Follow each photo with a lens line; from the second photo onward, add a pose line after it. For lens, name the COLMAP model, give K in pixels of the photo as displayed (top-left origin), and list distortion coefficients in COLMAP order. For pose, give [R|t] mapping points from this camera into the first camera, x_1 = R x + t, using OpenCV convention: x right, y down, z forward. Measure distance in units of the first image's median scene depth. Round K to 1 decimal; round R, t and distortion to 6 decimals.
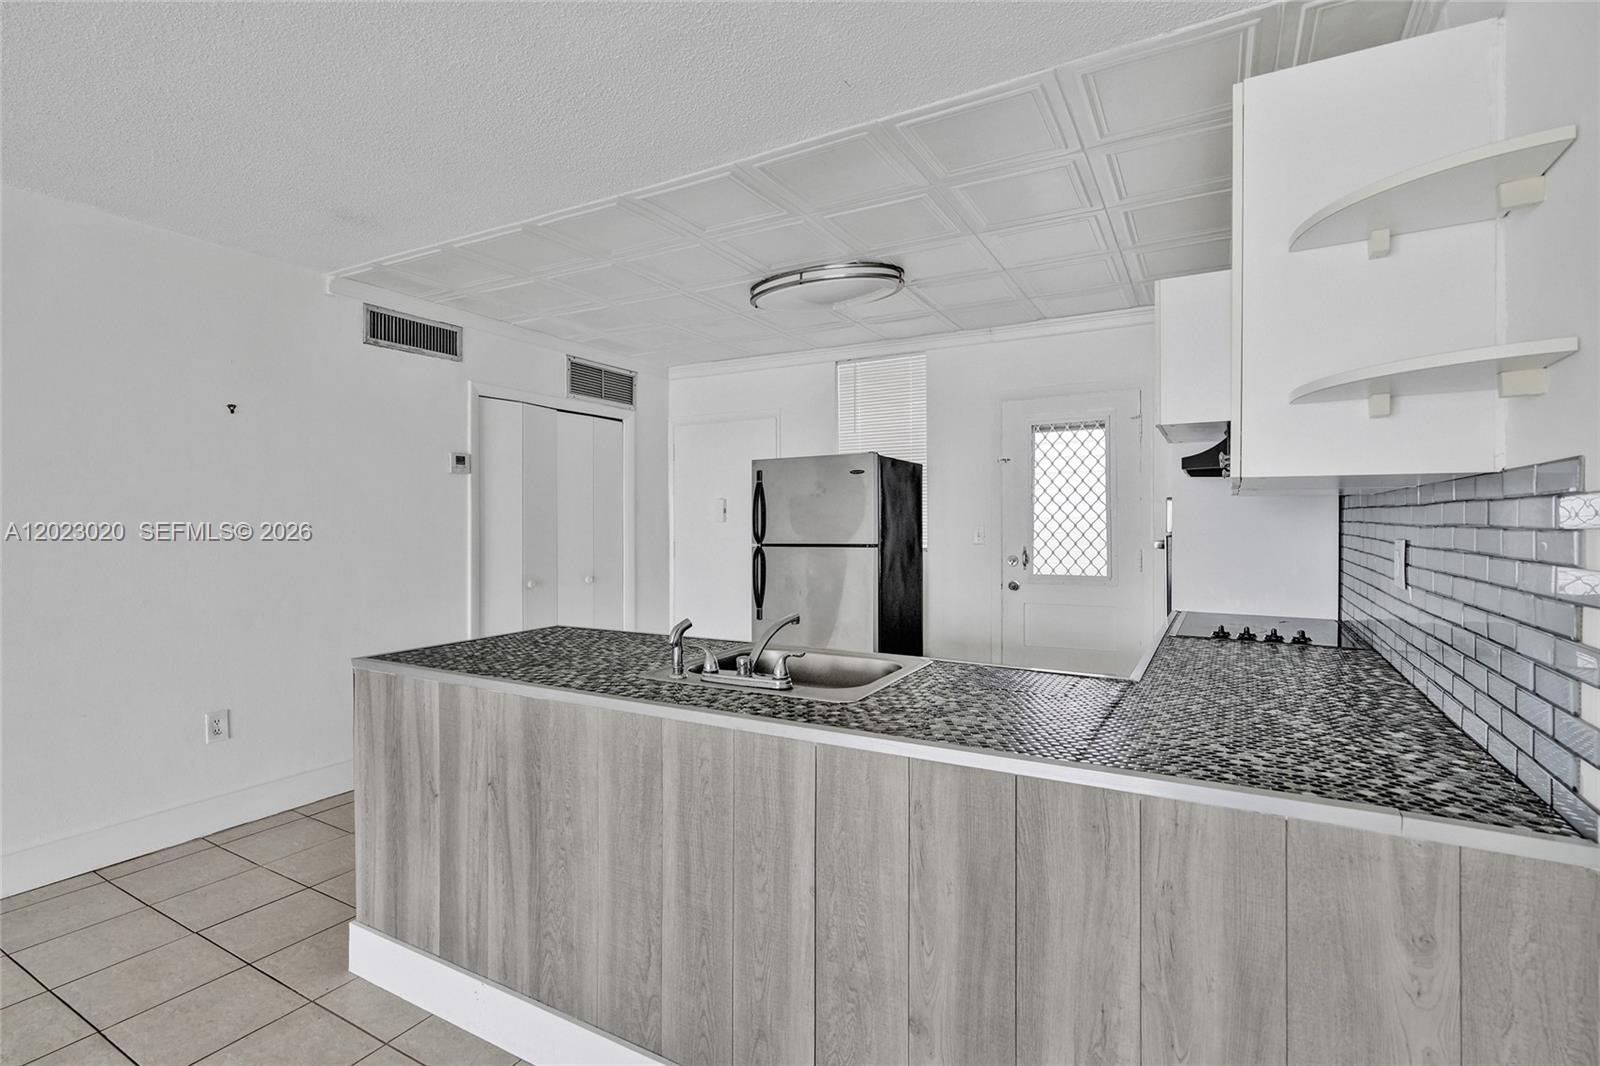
lens RADIAL K [[739.7, 0, 797.4], [0, 739.7, 526.9], [0, 0, 1]] dist [-0.002898, -0.000251]
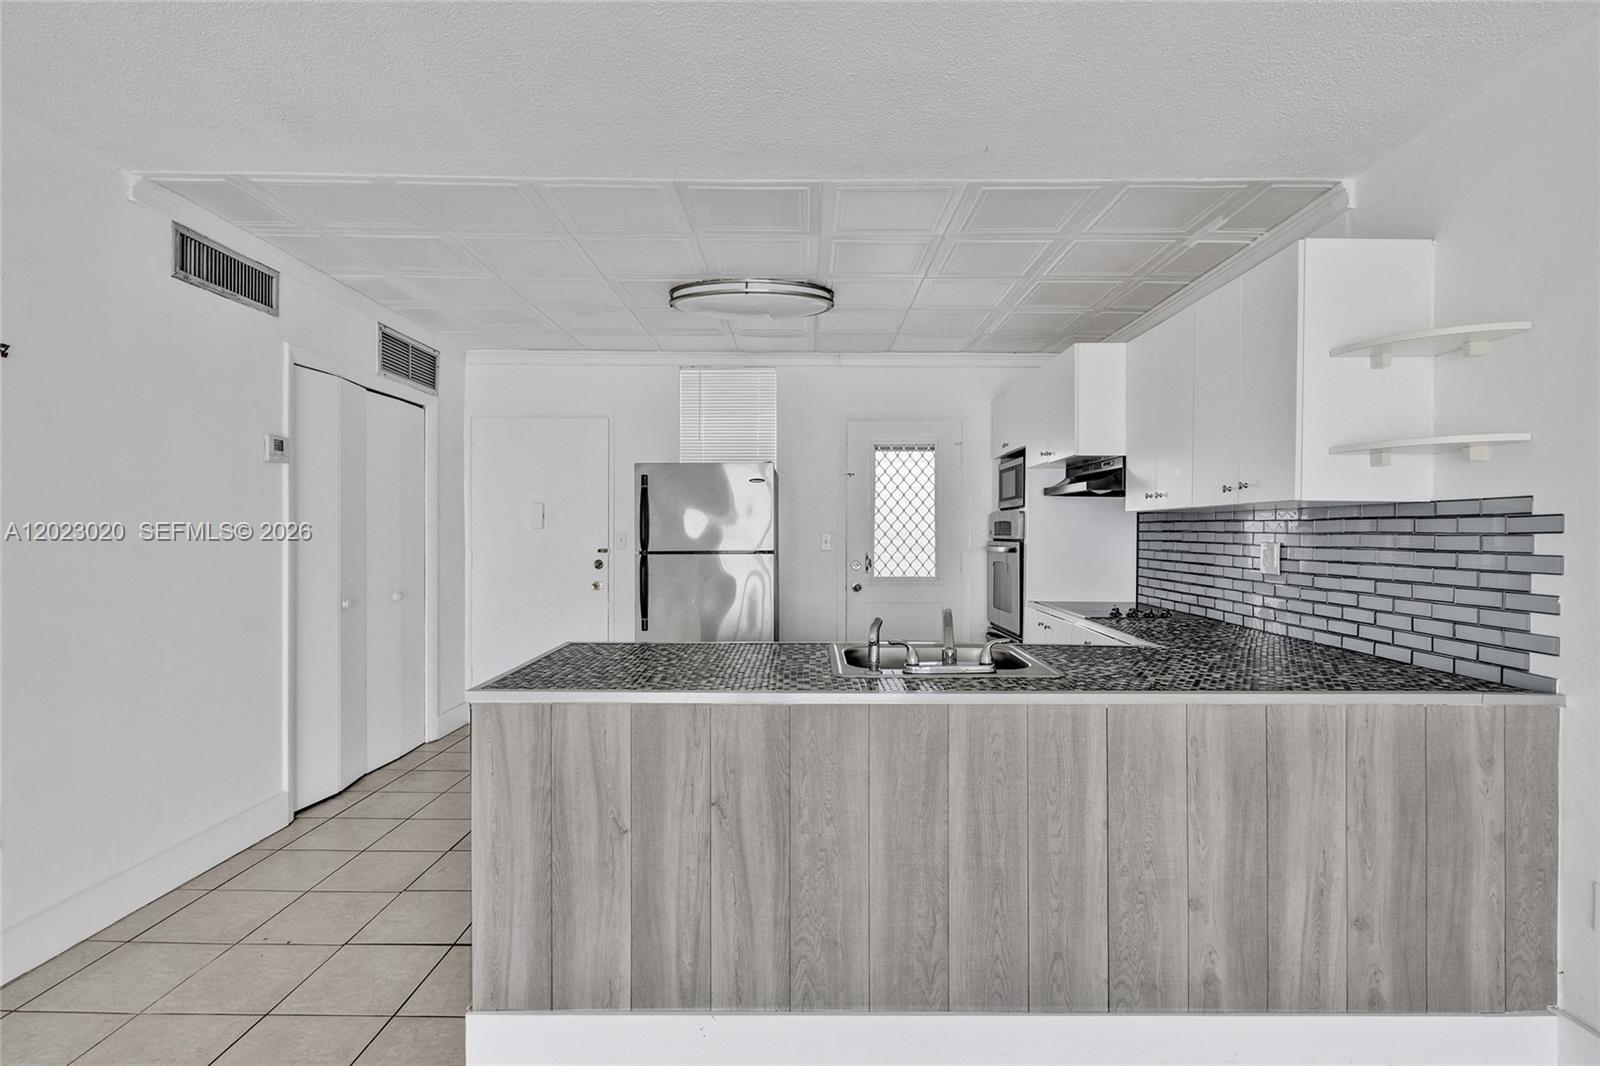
lens RADIAL K [[757.8, 0, 801.3], [0, 757.8, 539.8], [0, 0, 1]] dist [-0.003583, -0.000184]
pose [[0.874207, 0.000110, 0.485554, -0.779544], [-0.002322, 0.999989, 0.003954, 0.007929], [-0.485548, -0.004584, 0.874198, 0.104224]]
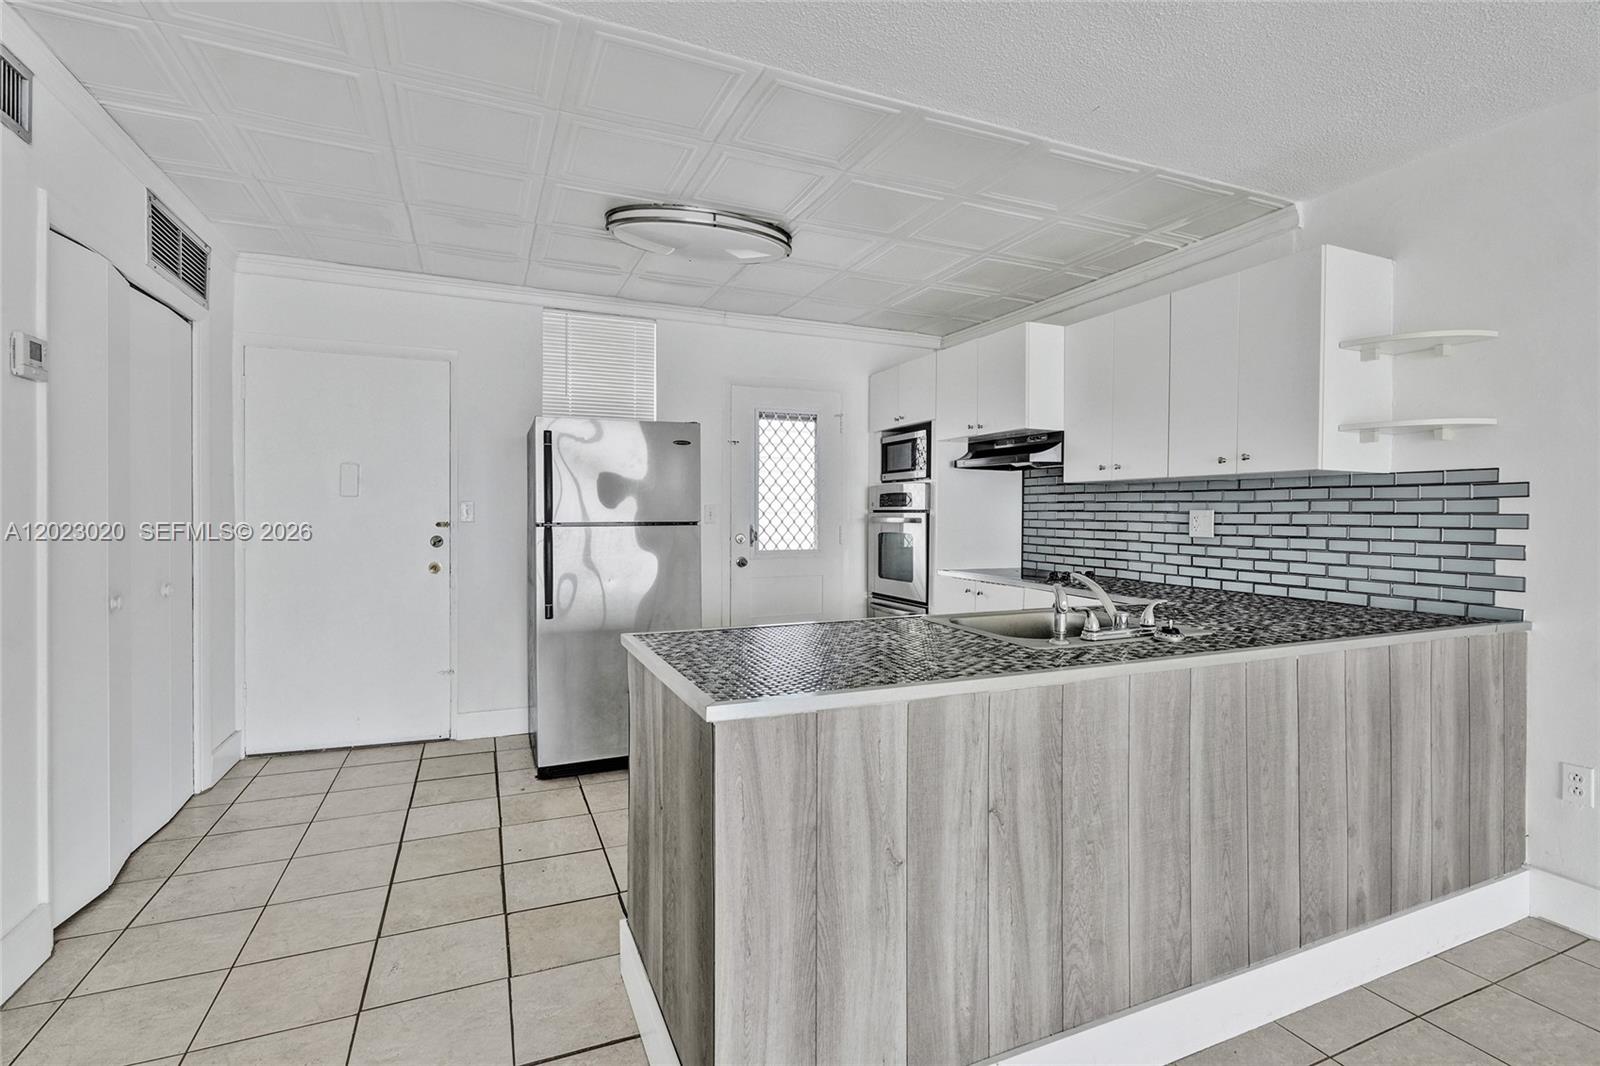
lens RADIAL K [[743.2, 0, 804.0], [0, 743.2, 523.3], [0, 0, 1]] dist [-0.002364, -0.000113]
pose [[0.605484, -0.006004, 0.795835, -1.154417], [-0.001229, 0.999963, 0.008479, 0.035290], [-0.795857, -0.006112, 0.605454, 0.675163]]
